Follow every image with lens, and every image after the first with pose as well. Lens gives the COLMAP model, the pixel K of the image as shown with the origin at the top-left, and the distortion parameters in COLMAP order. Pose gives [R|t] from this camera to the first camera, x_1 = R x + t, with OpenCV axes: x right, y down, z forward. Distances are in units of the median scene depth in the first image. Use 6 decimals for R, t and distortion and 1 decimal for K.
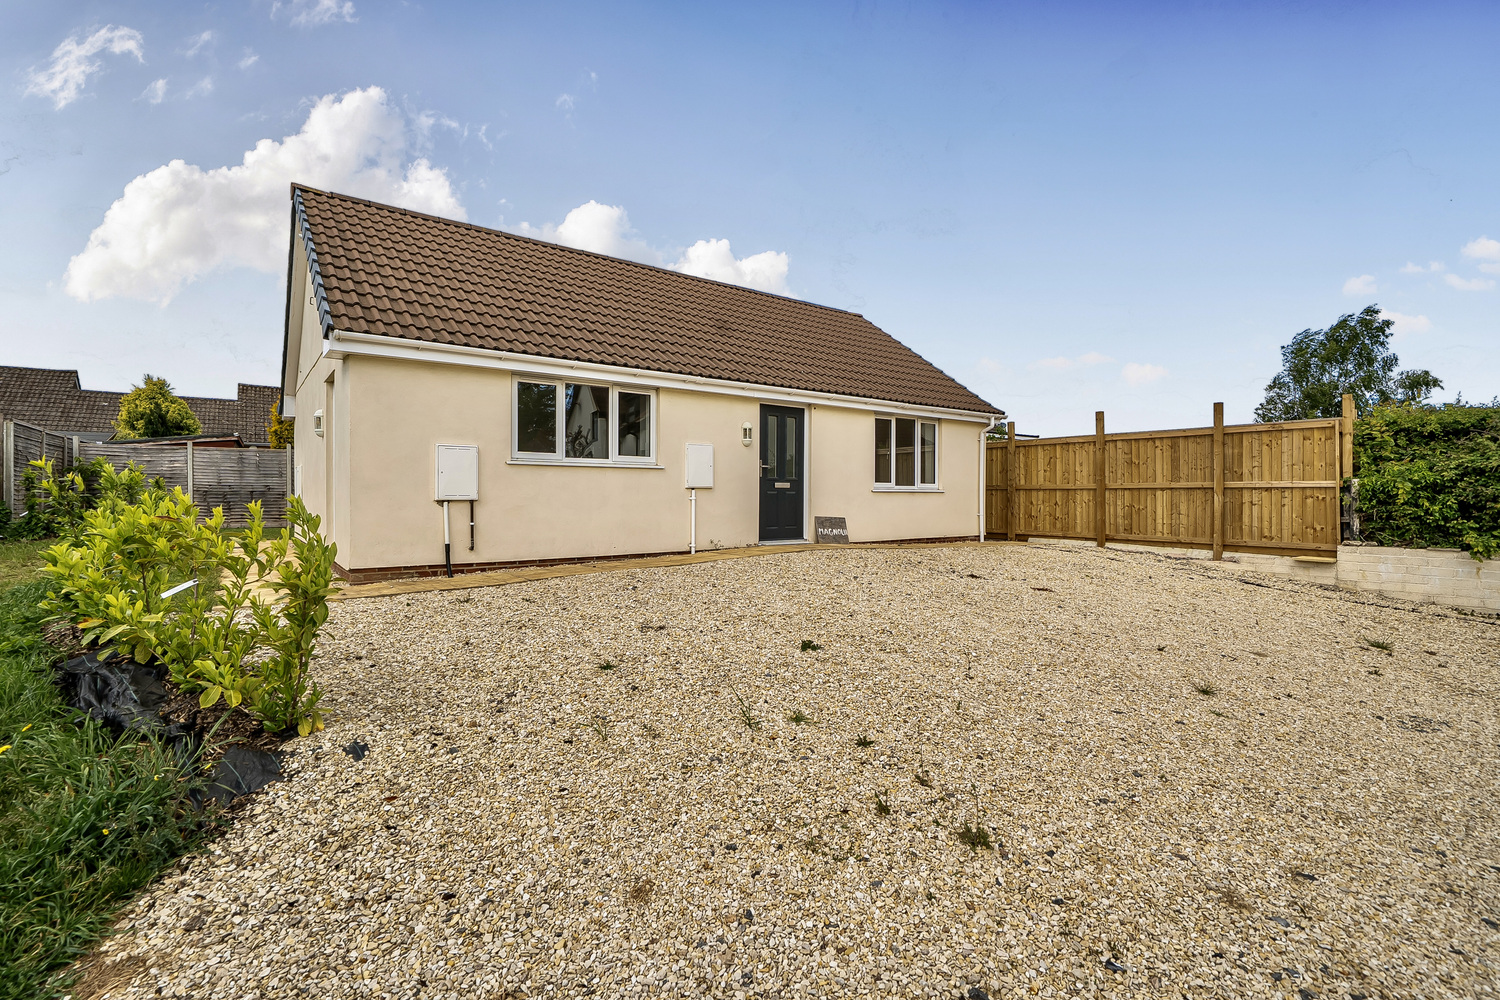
lens RADIAL K [[681.2, 0, 707.4], [0, 681.2, 497.2], [0, 0, 1]] dist [0.001505, 0.000265]
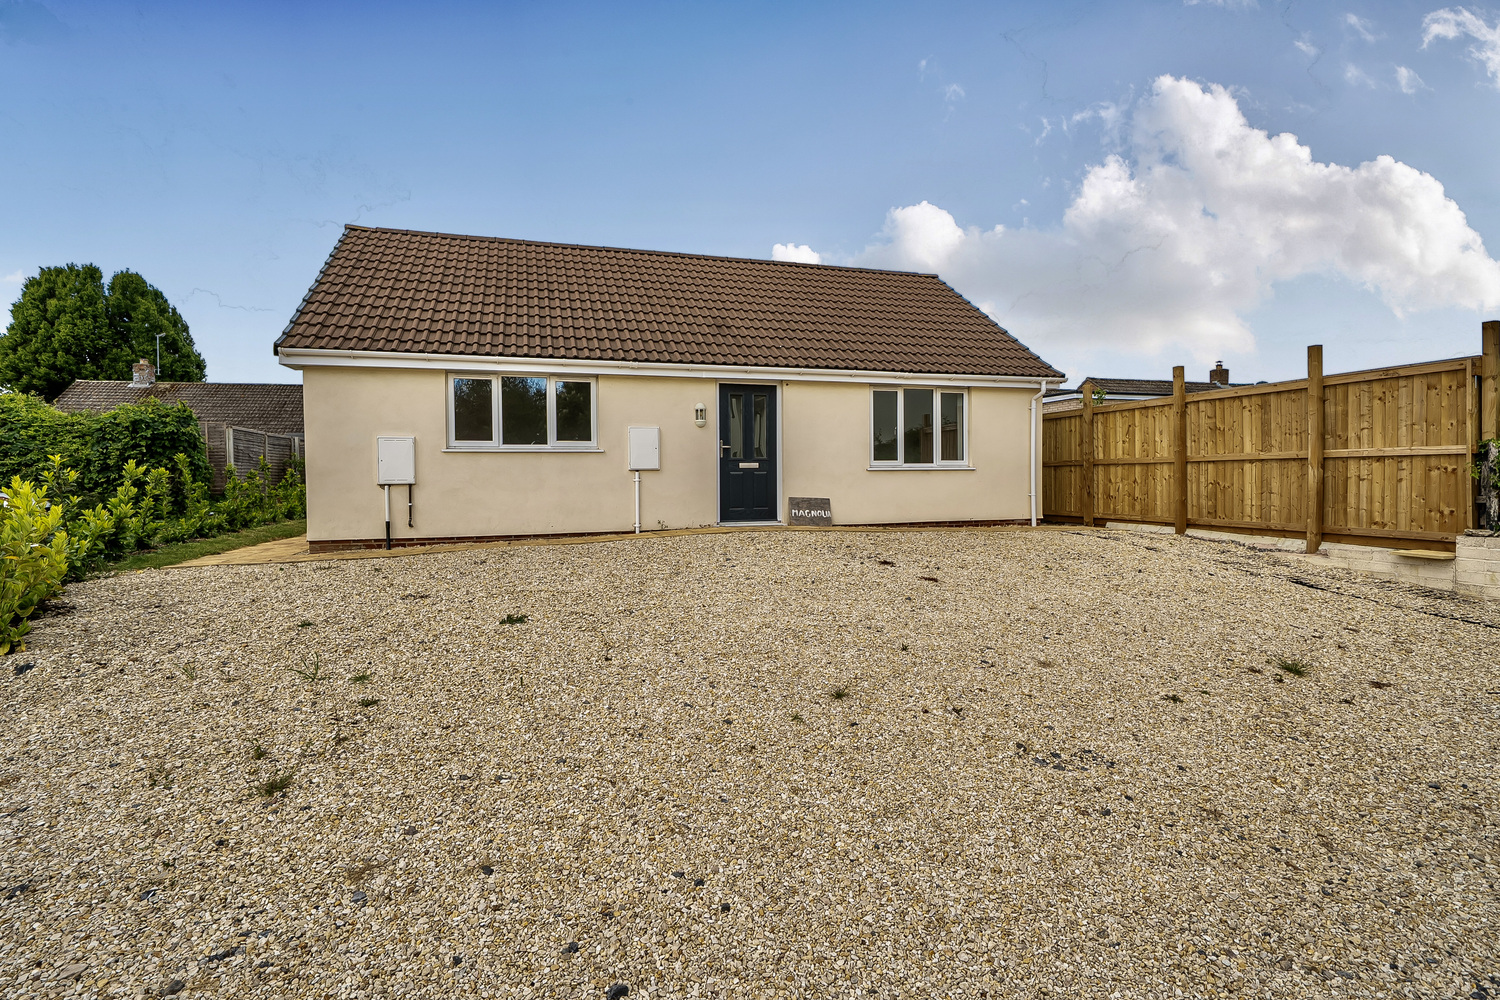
lens RADIAL K [[681.2, 0, 707.4], [0, 681.2, 497.2], [0, 0, 1]] dist [0.001505, 0.000265]
pose [[0.941220, -0.003124, -0.337779, 0.380518], [0.011983, 0.999637, 0.024143, 0.003479], [0.337581, -0.026772, 0.940916, 0.055513]]
